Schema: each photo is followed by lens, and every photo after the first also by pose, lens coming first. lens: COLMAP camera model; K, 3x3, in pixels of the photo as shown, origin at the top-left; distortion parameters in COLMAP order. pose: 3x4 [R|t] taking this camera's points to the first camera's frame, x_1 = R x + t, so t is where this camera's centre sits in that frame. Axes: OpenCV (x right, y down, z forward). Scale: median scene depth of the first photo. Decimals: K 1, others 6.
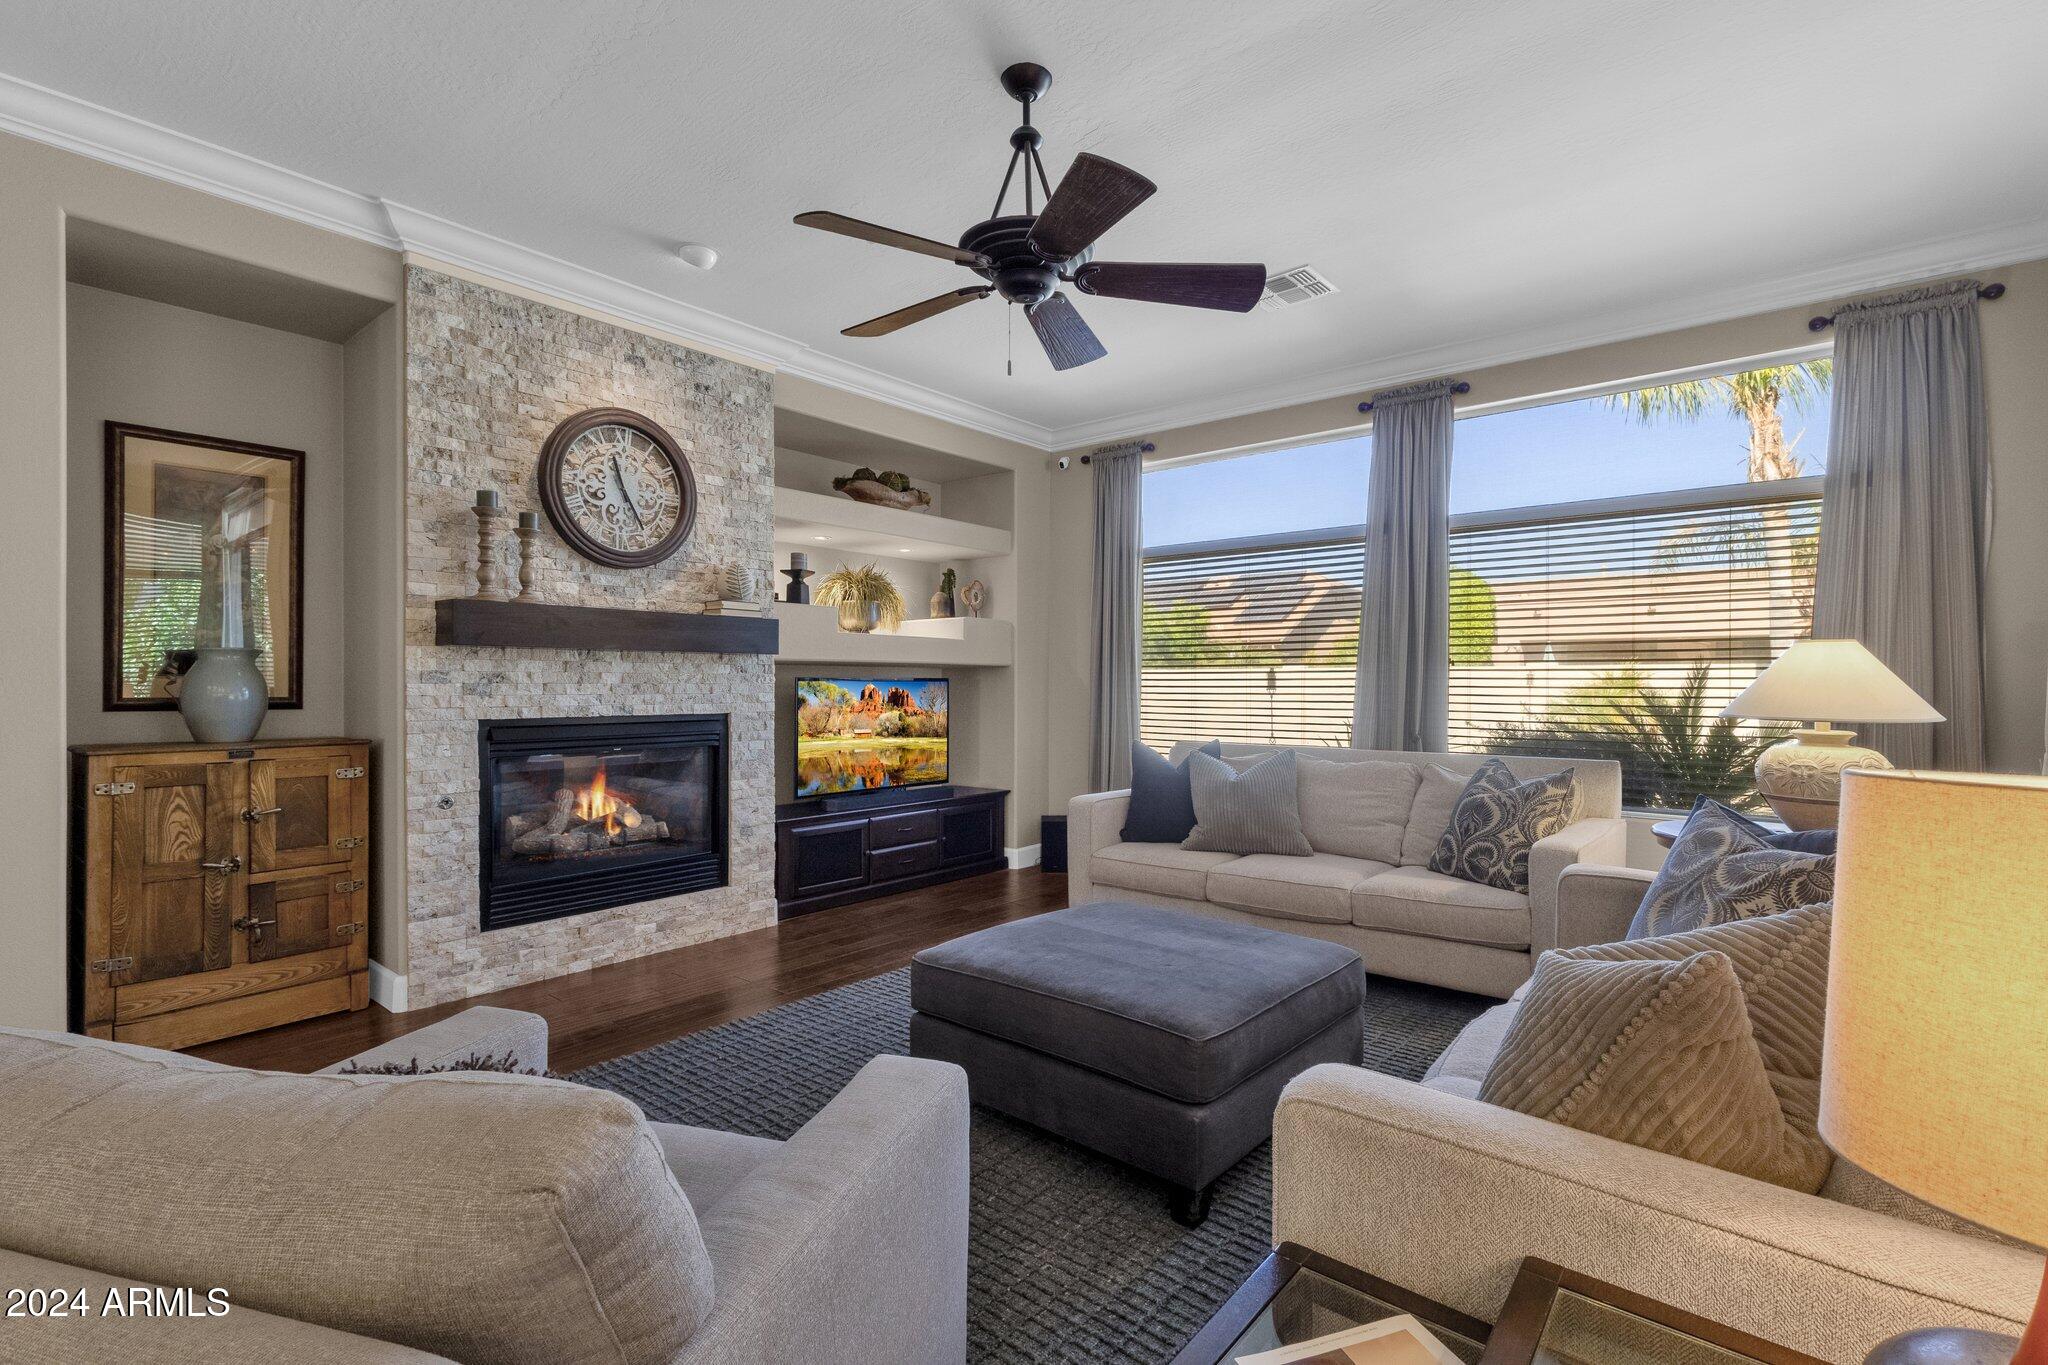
lens RADIAL K [[938.6, 0, 1027.7], [0, 938.6, 681.7], [0, 0, 1]] dist [0.004409, 0.000343]
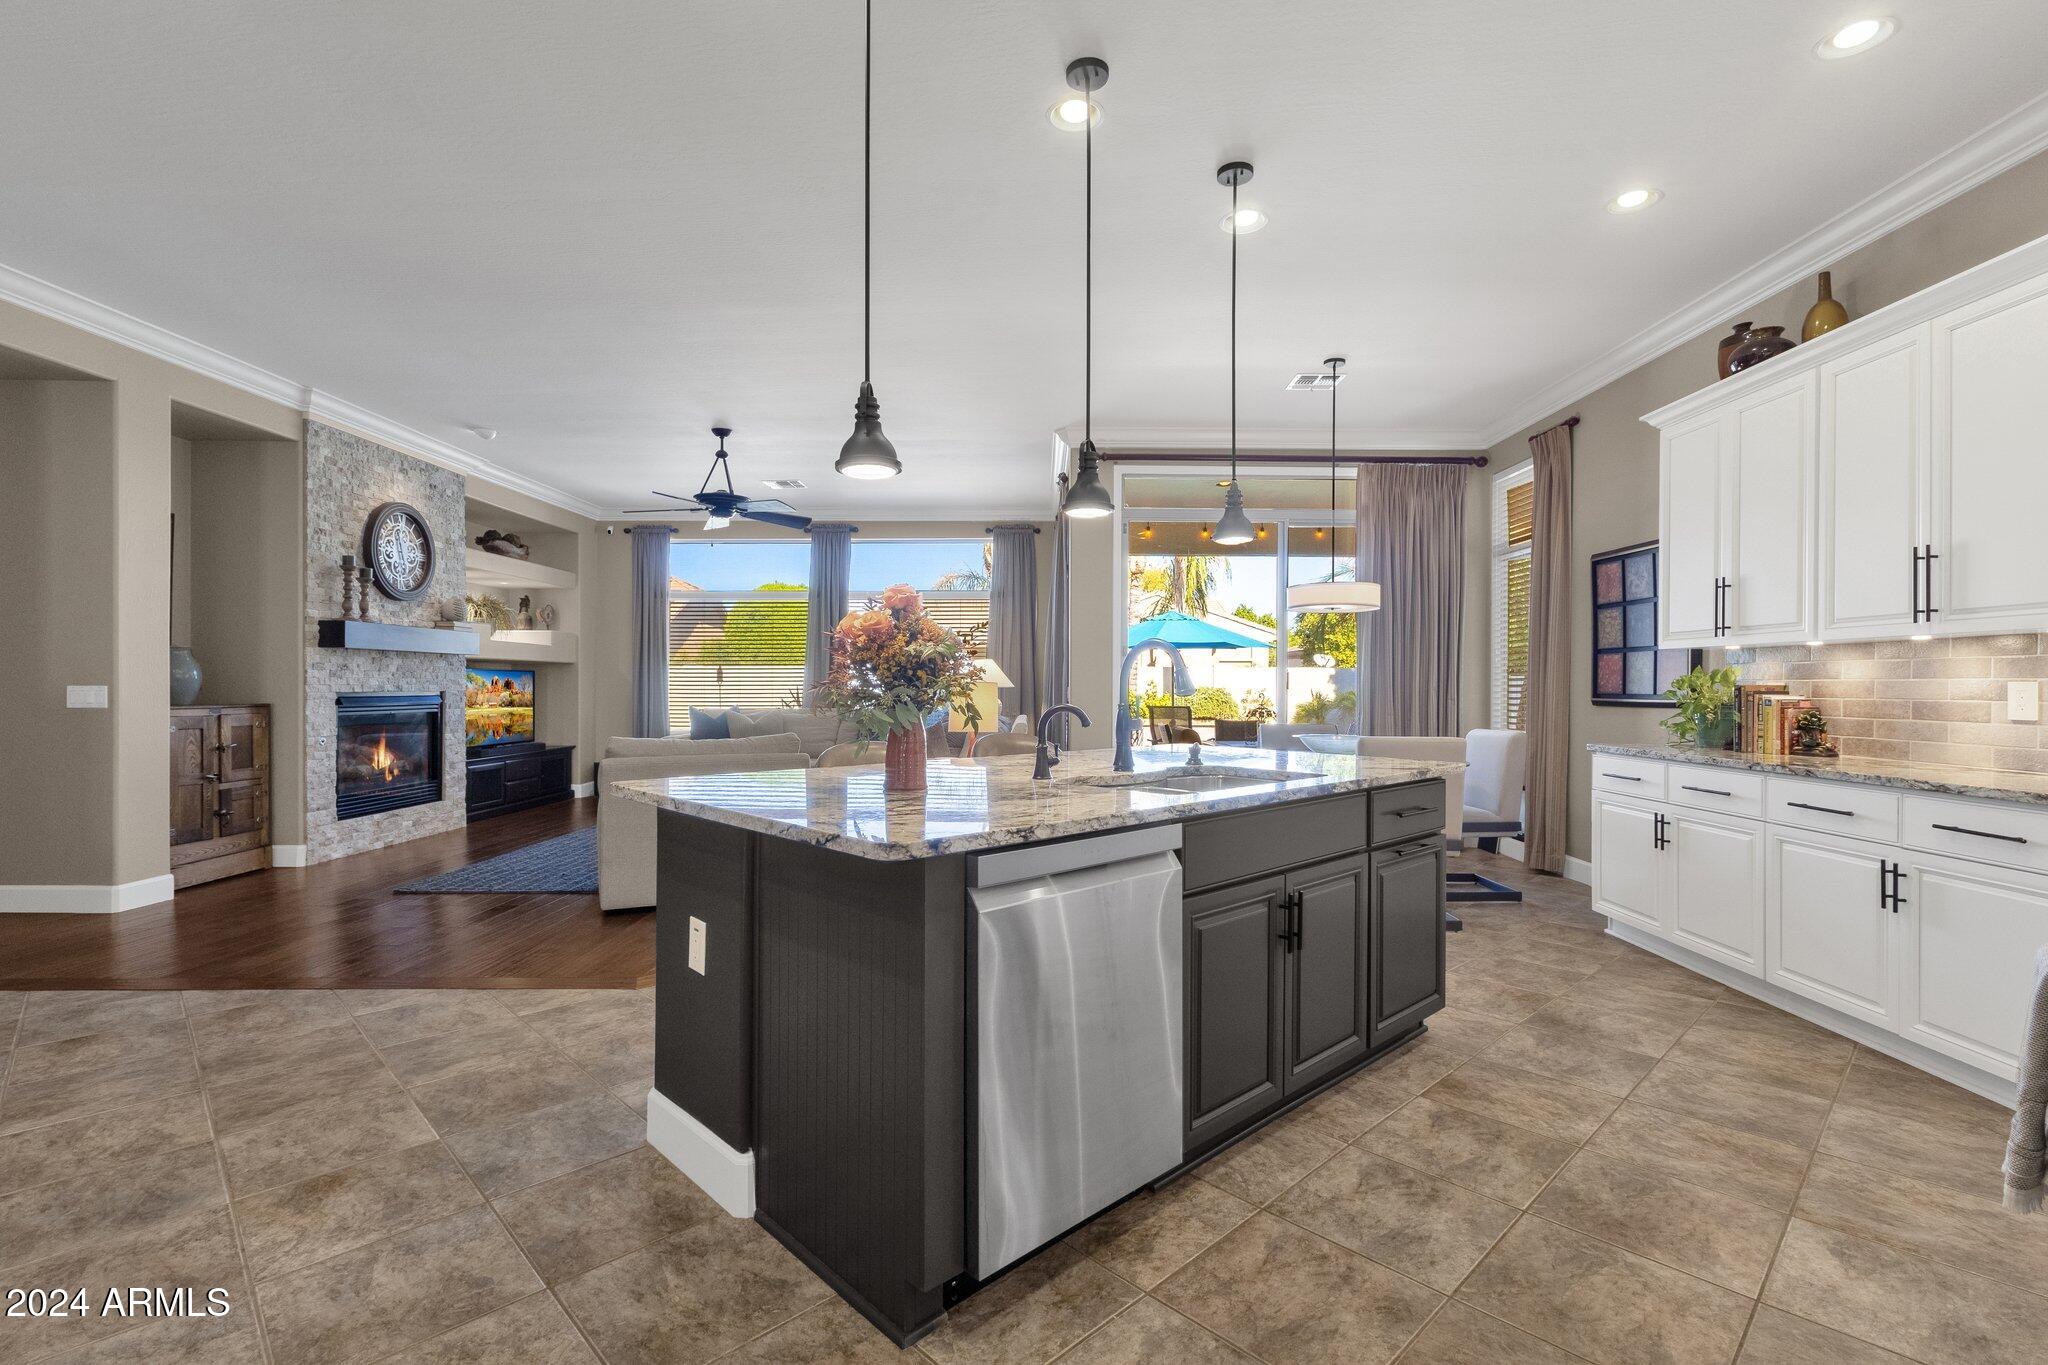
lens RADIAL K [[938.6, 0, 1027.7], [0, 938.6, 681.7], [0, 0, 1]] dist [0.004409, 0.000343]
pose [[0.775382, 0.001473, 0.631490, -0.615186], [-0.001717, 0.999999, -0.000225, 0.018044], [-0.631490, -0.000909, 0.775384, -0.941793]]
